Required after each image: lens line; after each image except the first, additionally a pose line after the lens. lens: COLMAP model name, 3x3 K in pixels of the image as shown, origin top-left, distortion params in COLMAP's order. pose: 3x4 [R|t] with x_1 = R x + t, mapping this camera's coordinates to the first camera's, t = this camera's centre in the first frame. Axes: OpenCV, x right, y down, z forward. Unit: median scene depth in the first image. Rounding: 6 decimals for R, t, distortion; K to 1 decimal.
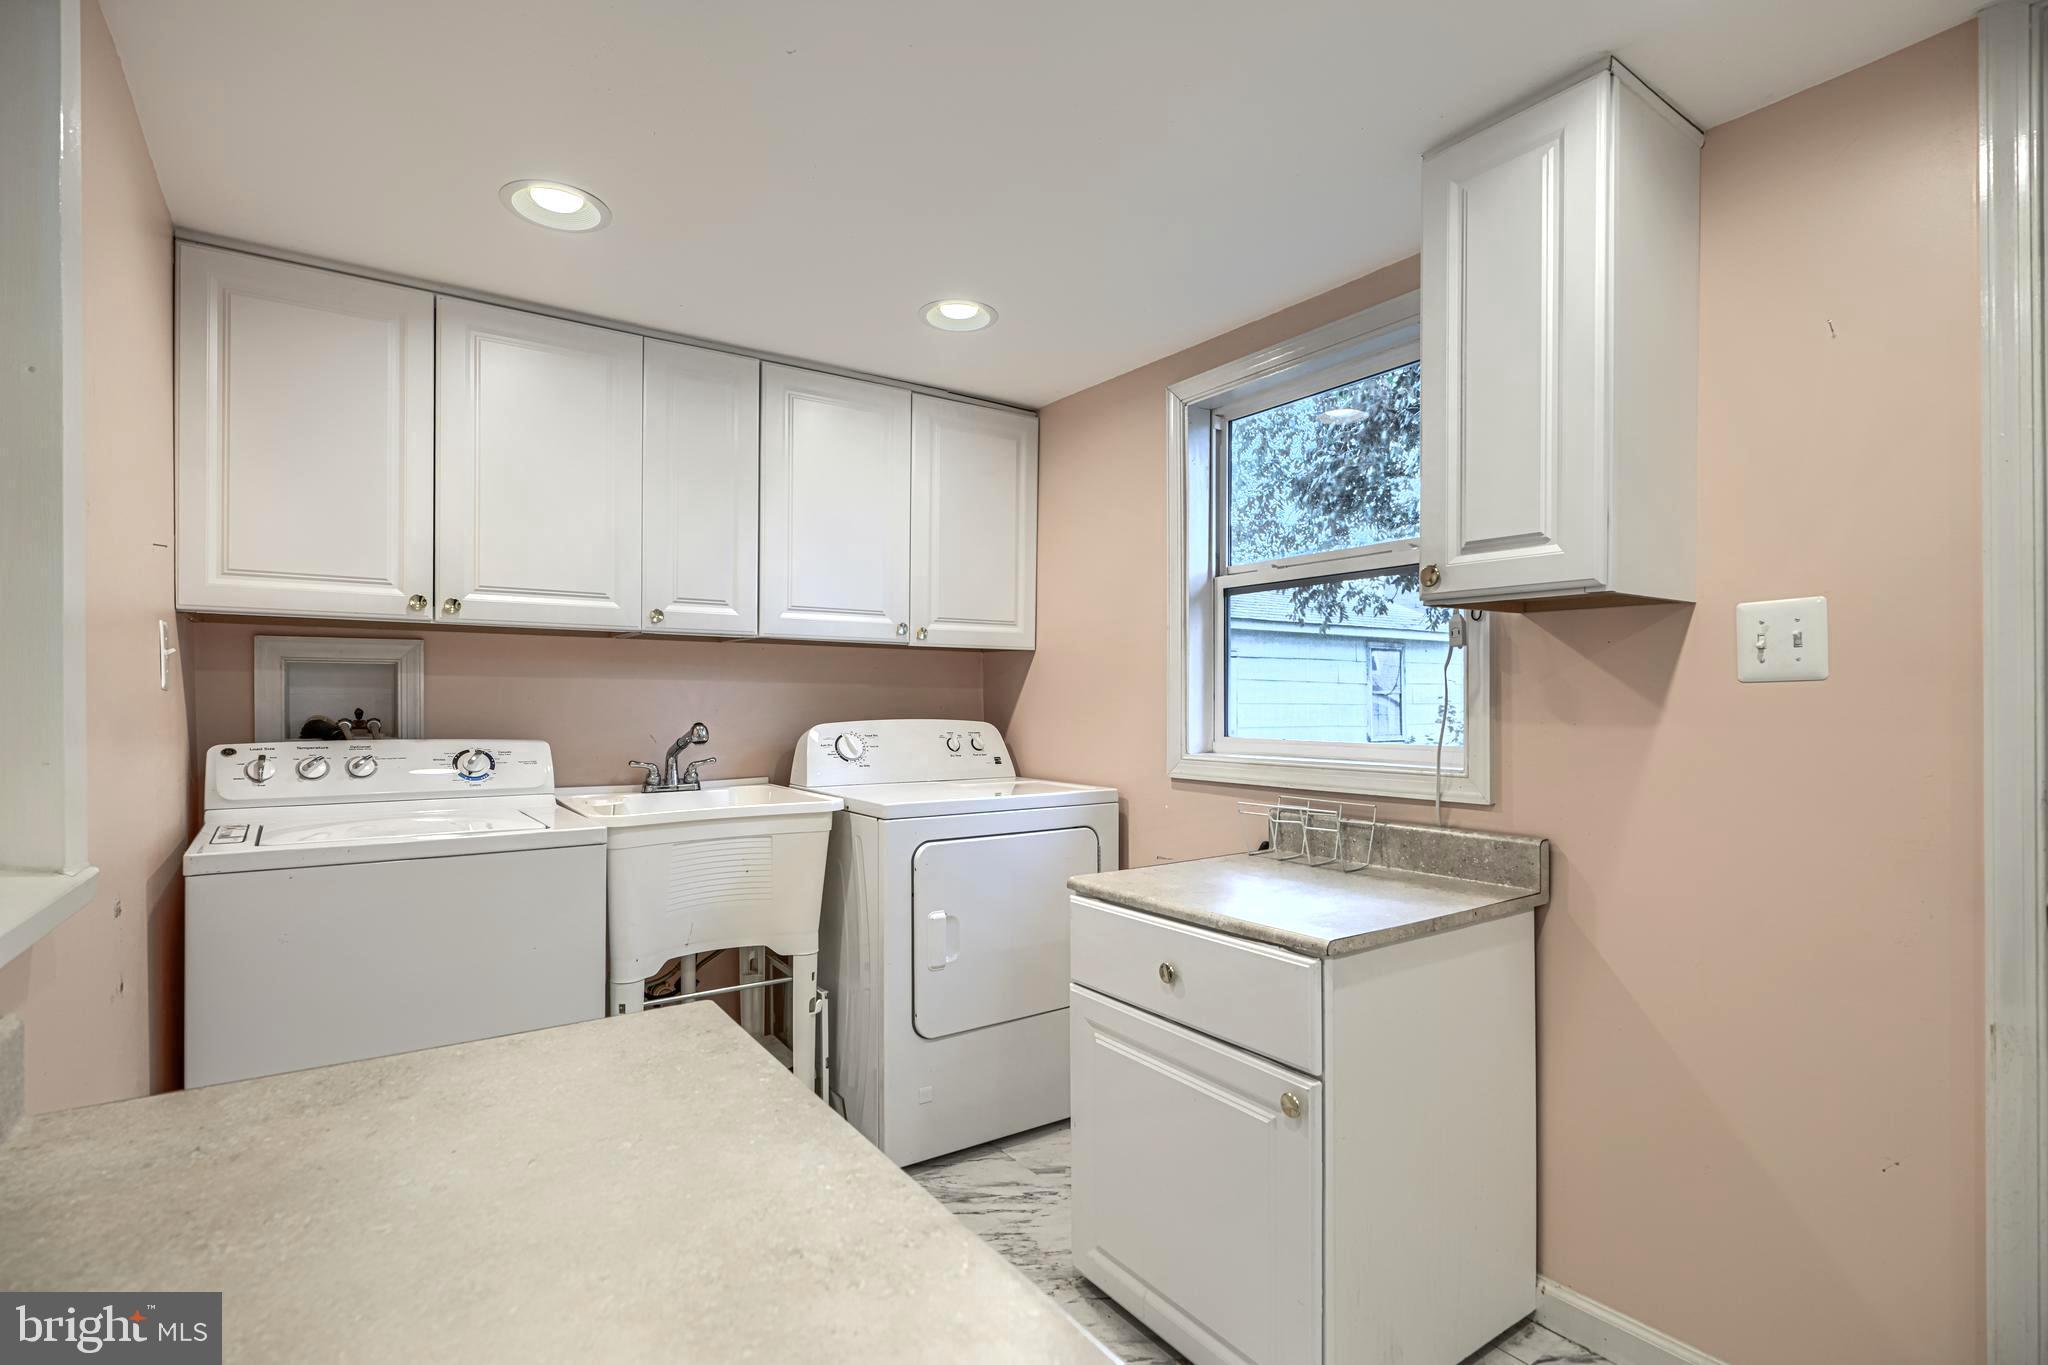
lens RADIAL K [[979.2, 0, 1024.0], [0, 979.2, 682.5], [0, 0, 1]] dist [0.000642, 0.000235]
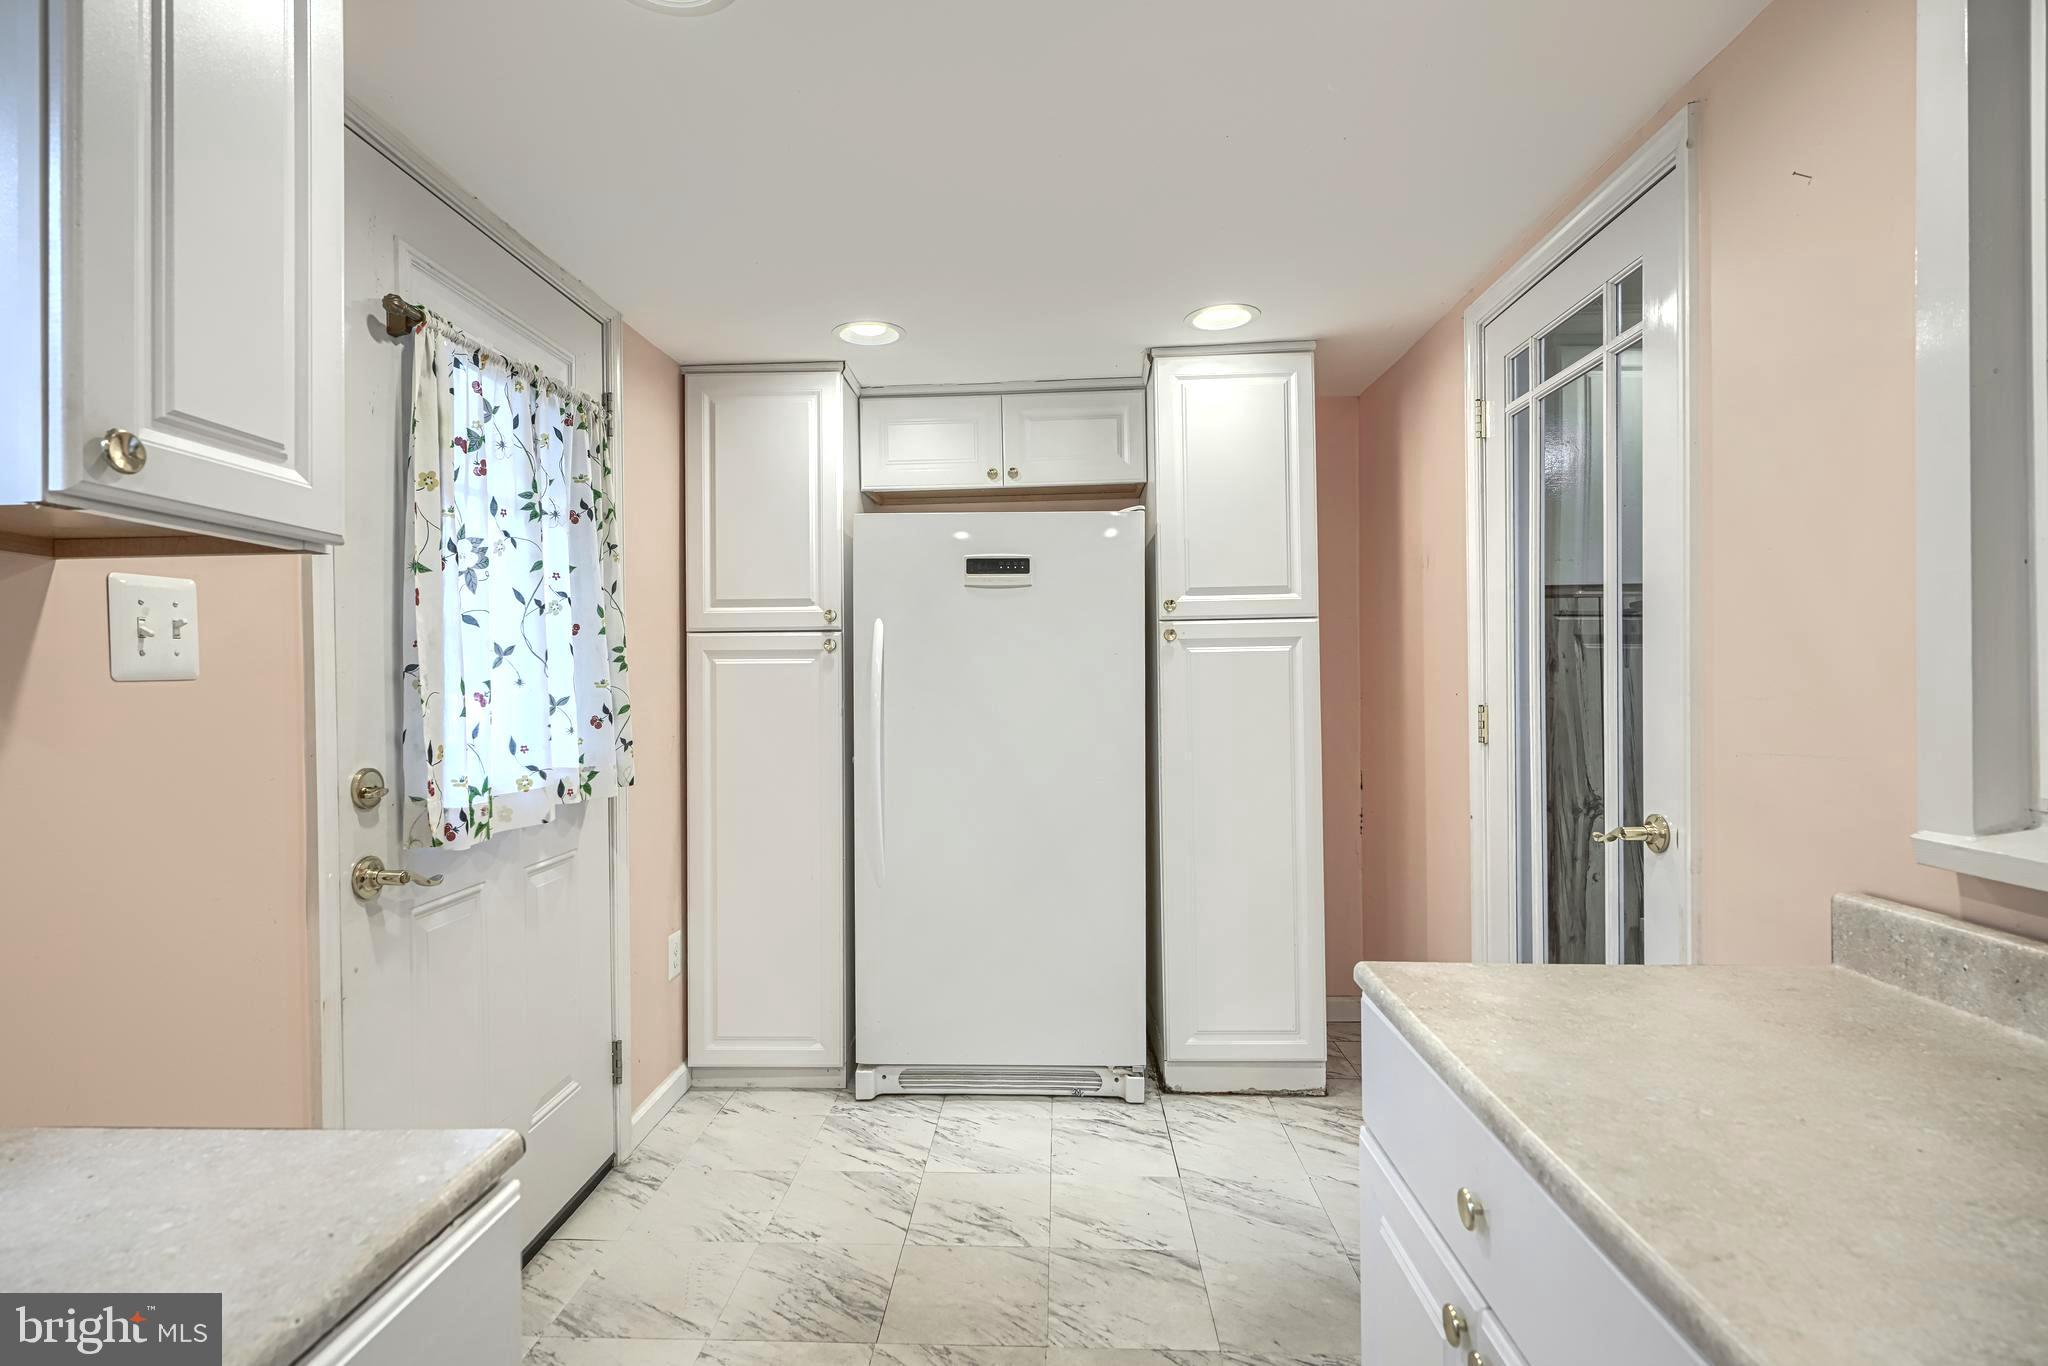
lens RADIAL K [[979.2, 0, 1024.0], [0, 979.2, 683.0], [0, 0, 1]] dist [0.000642, 0.000235]
pose [[-0.795065, 0.011147, 0.606422, -0.370834], [0.007147, 0.999934, -0.009010, 0.019401], [-0.606482, -0.002829, -0.795092, 1.800892]]
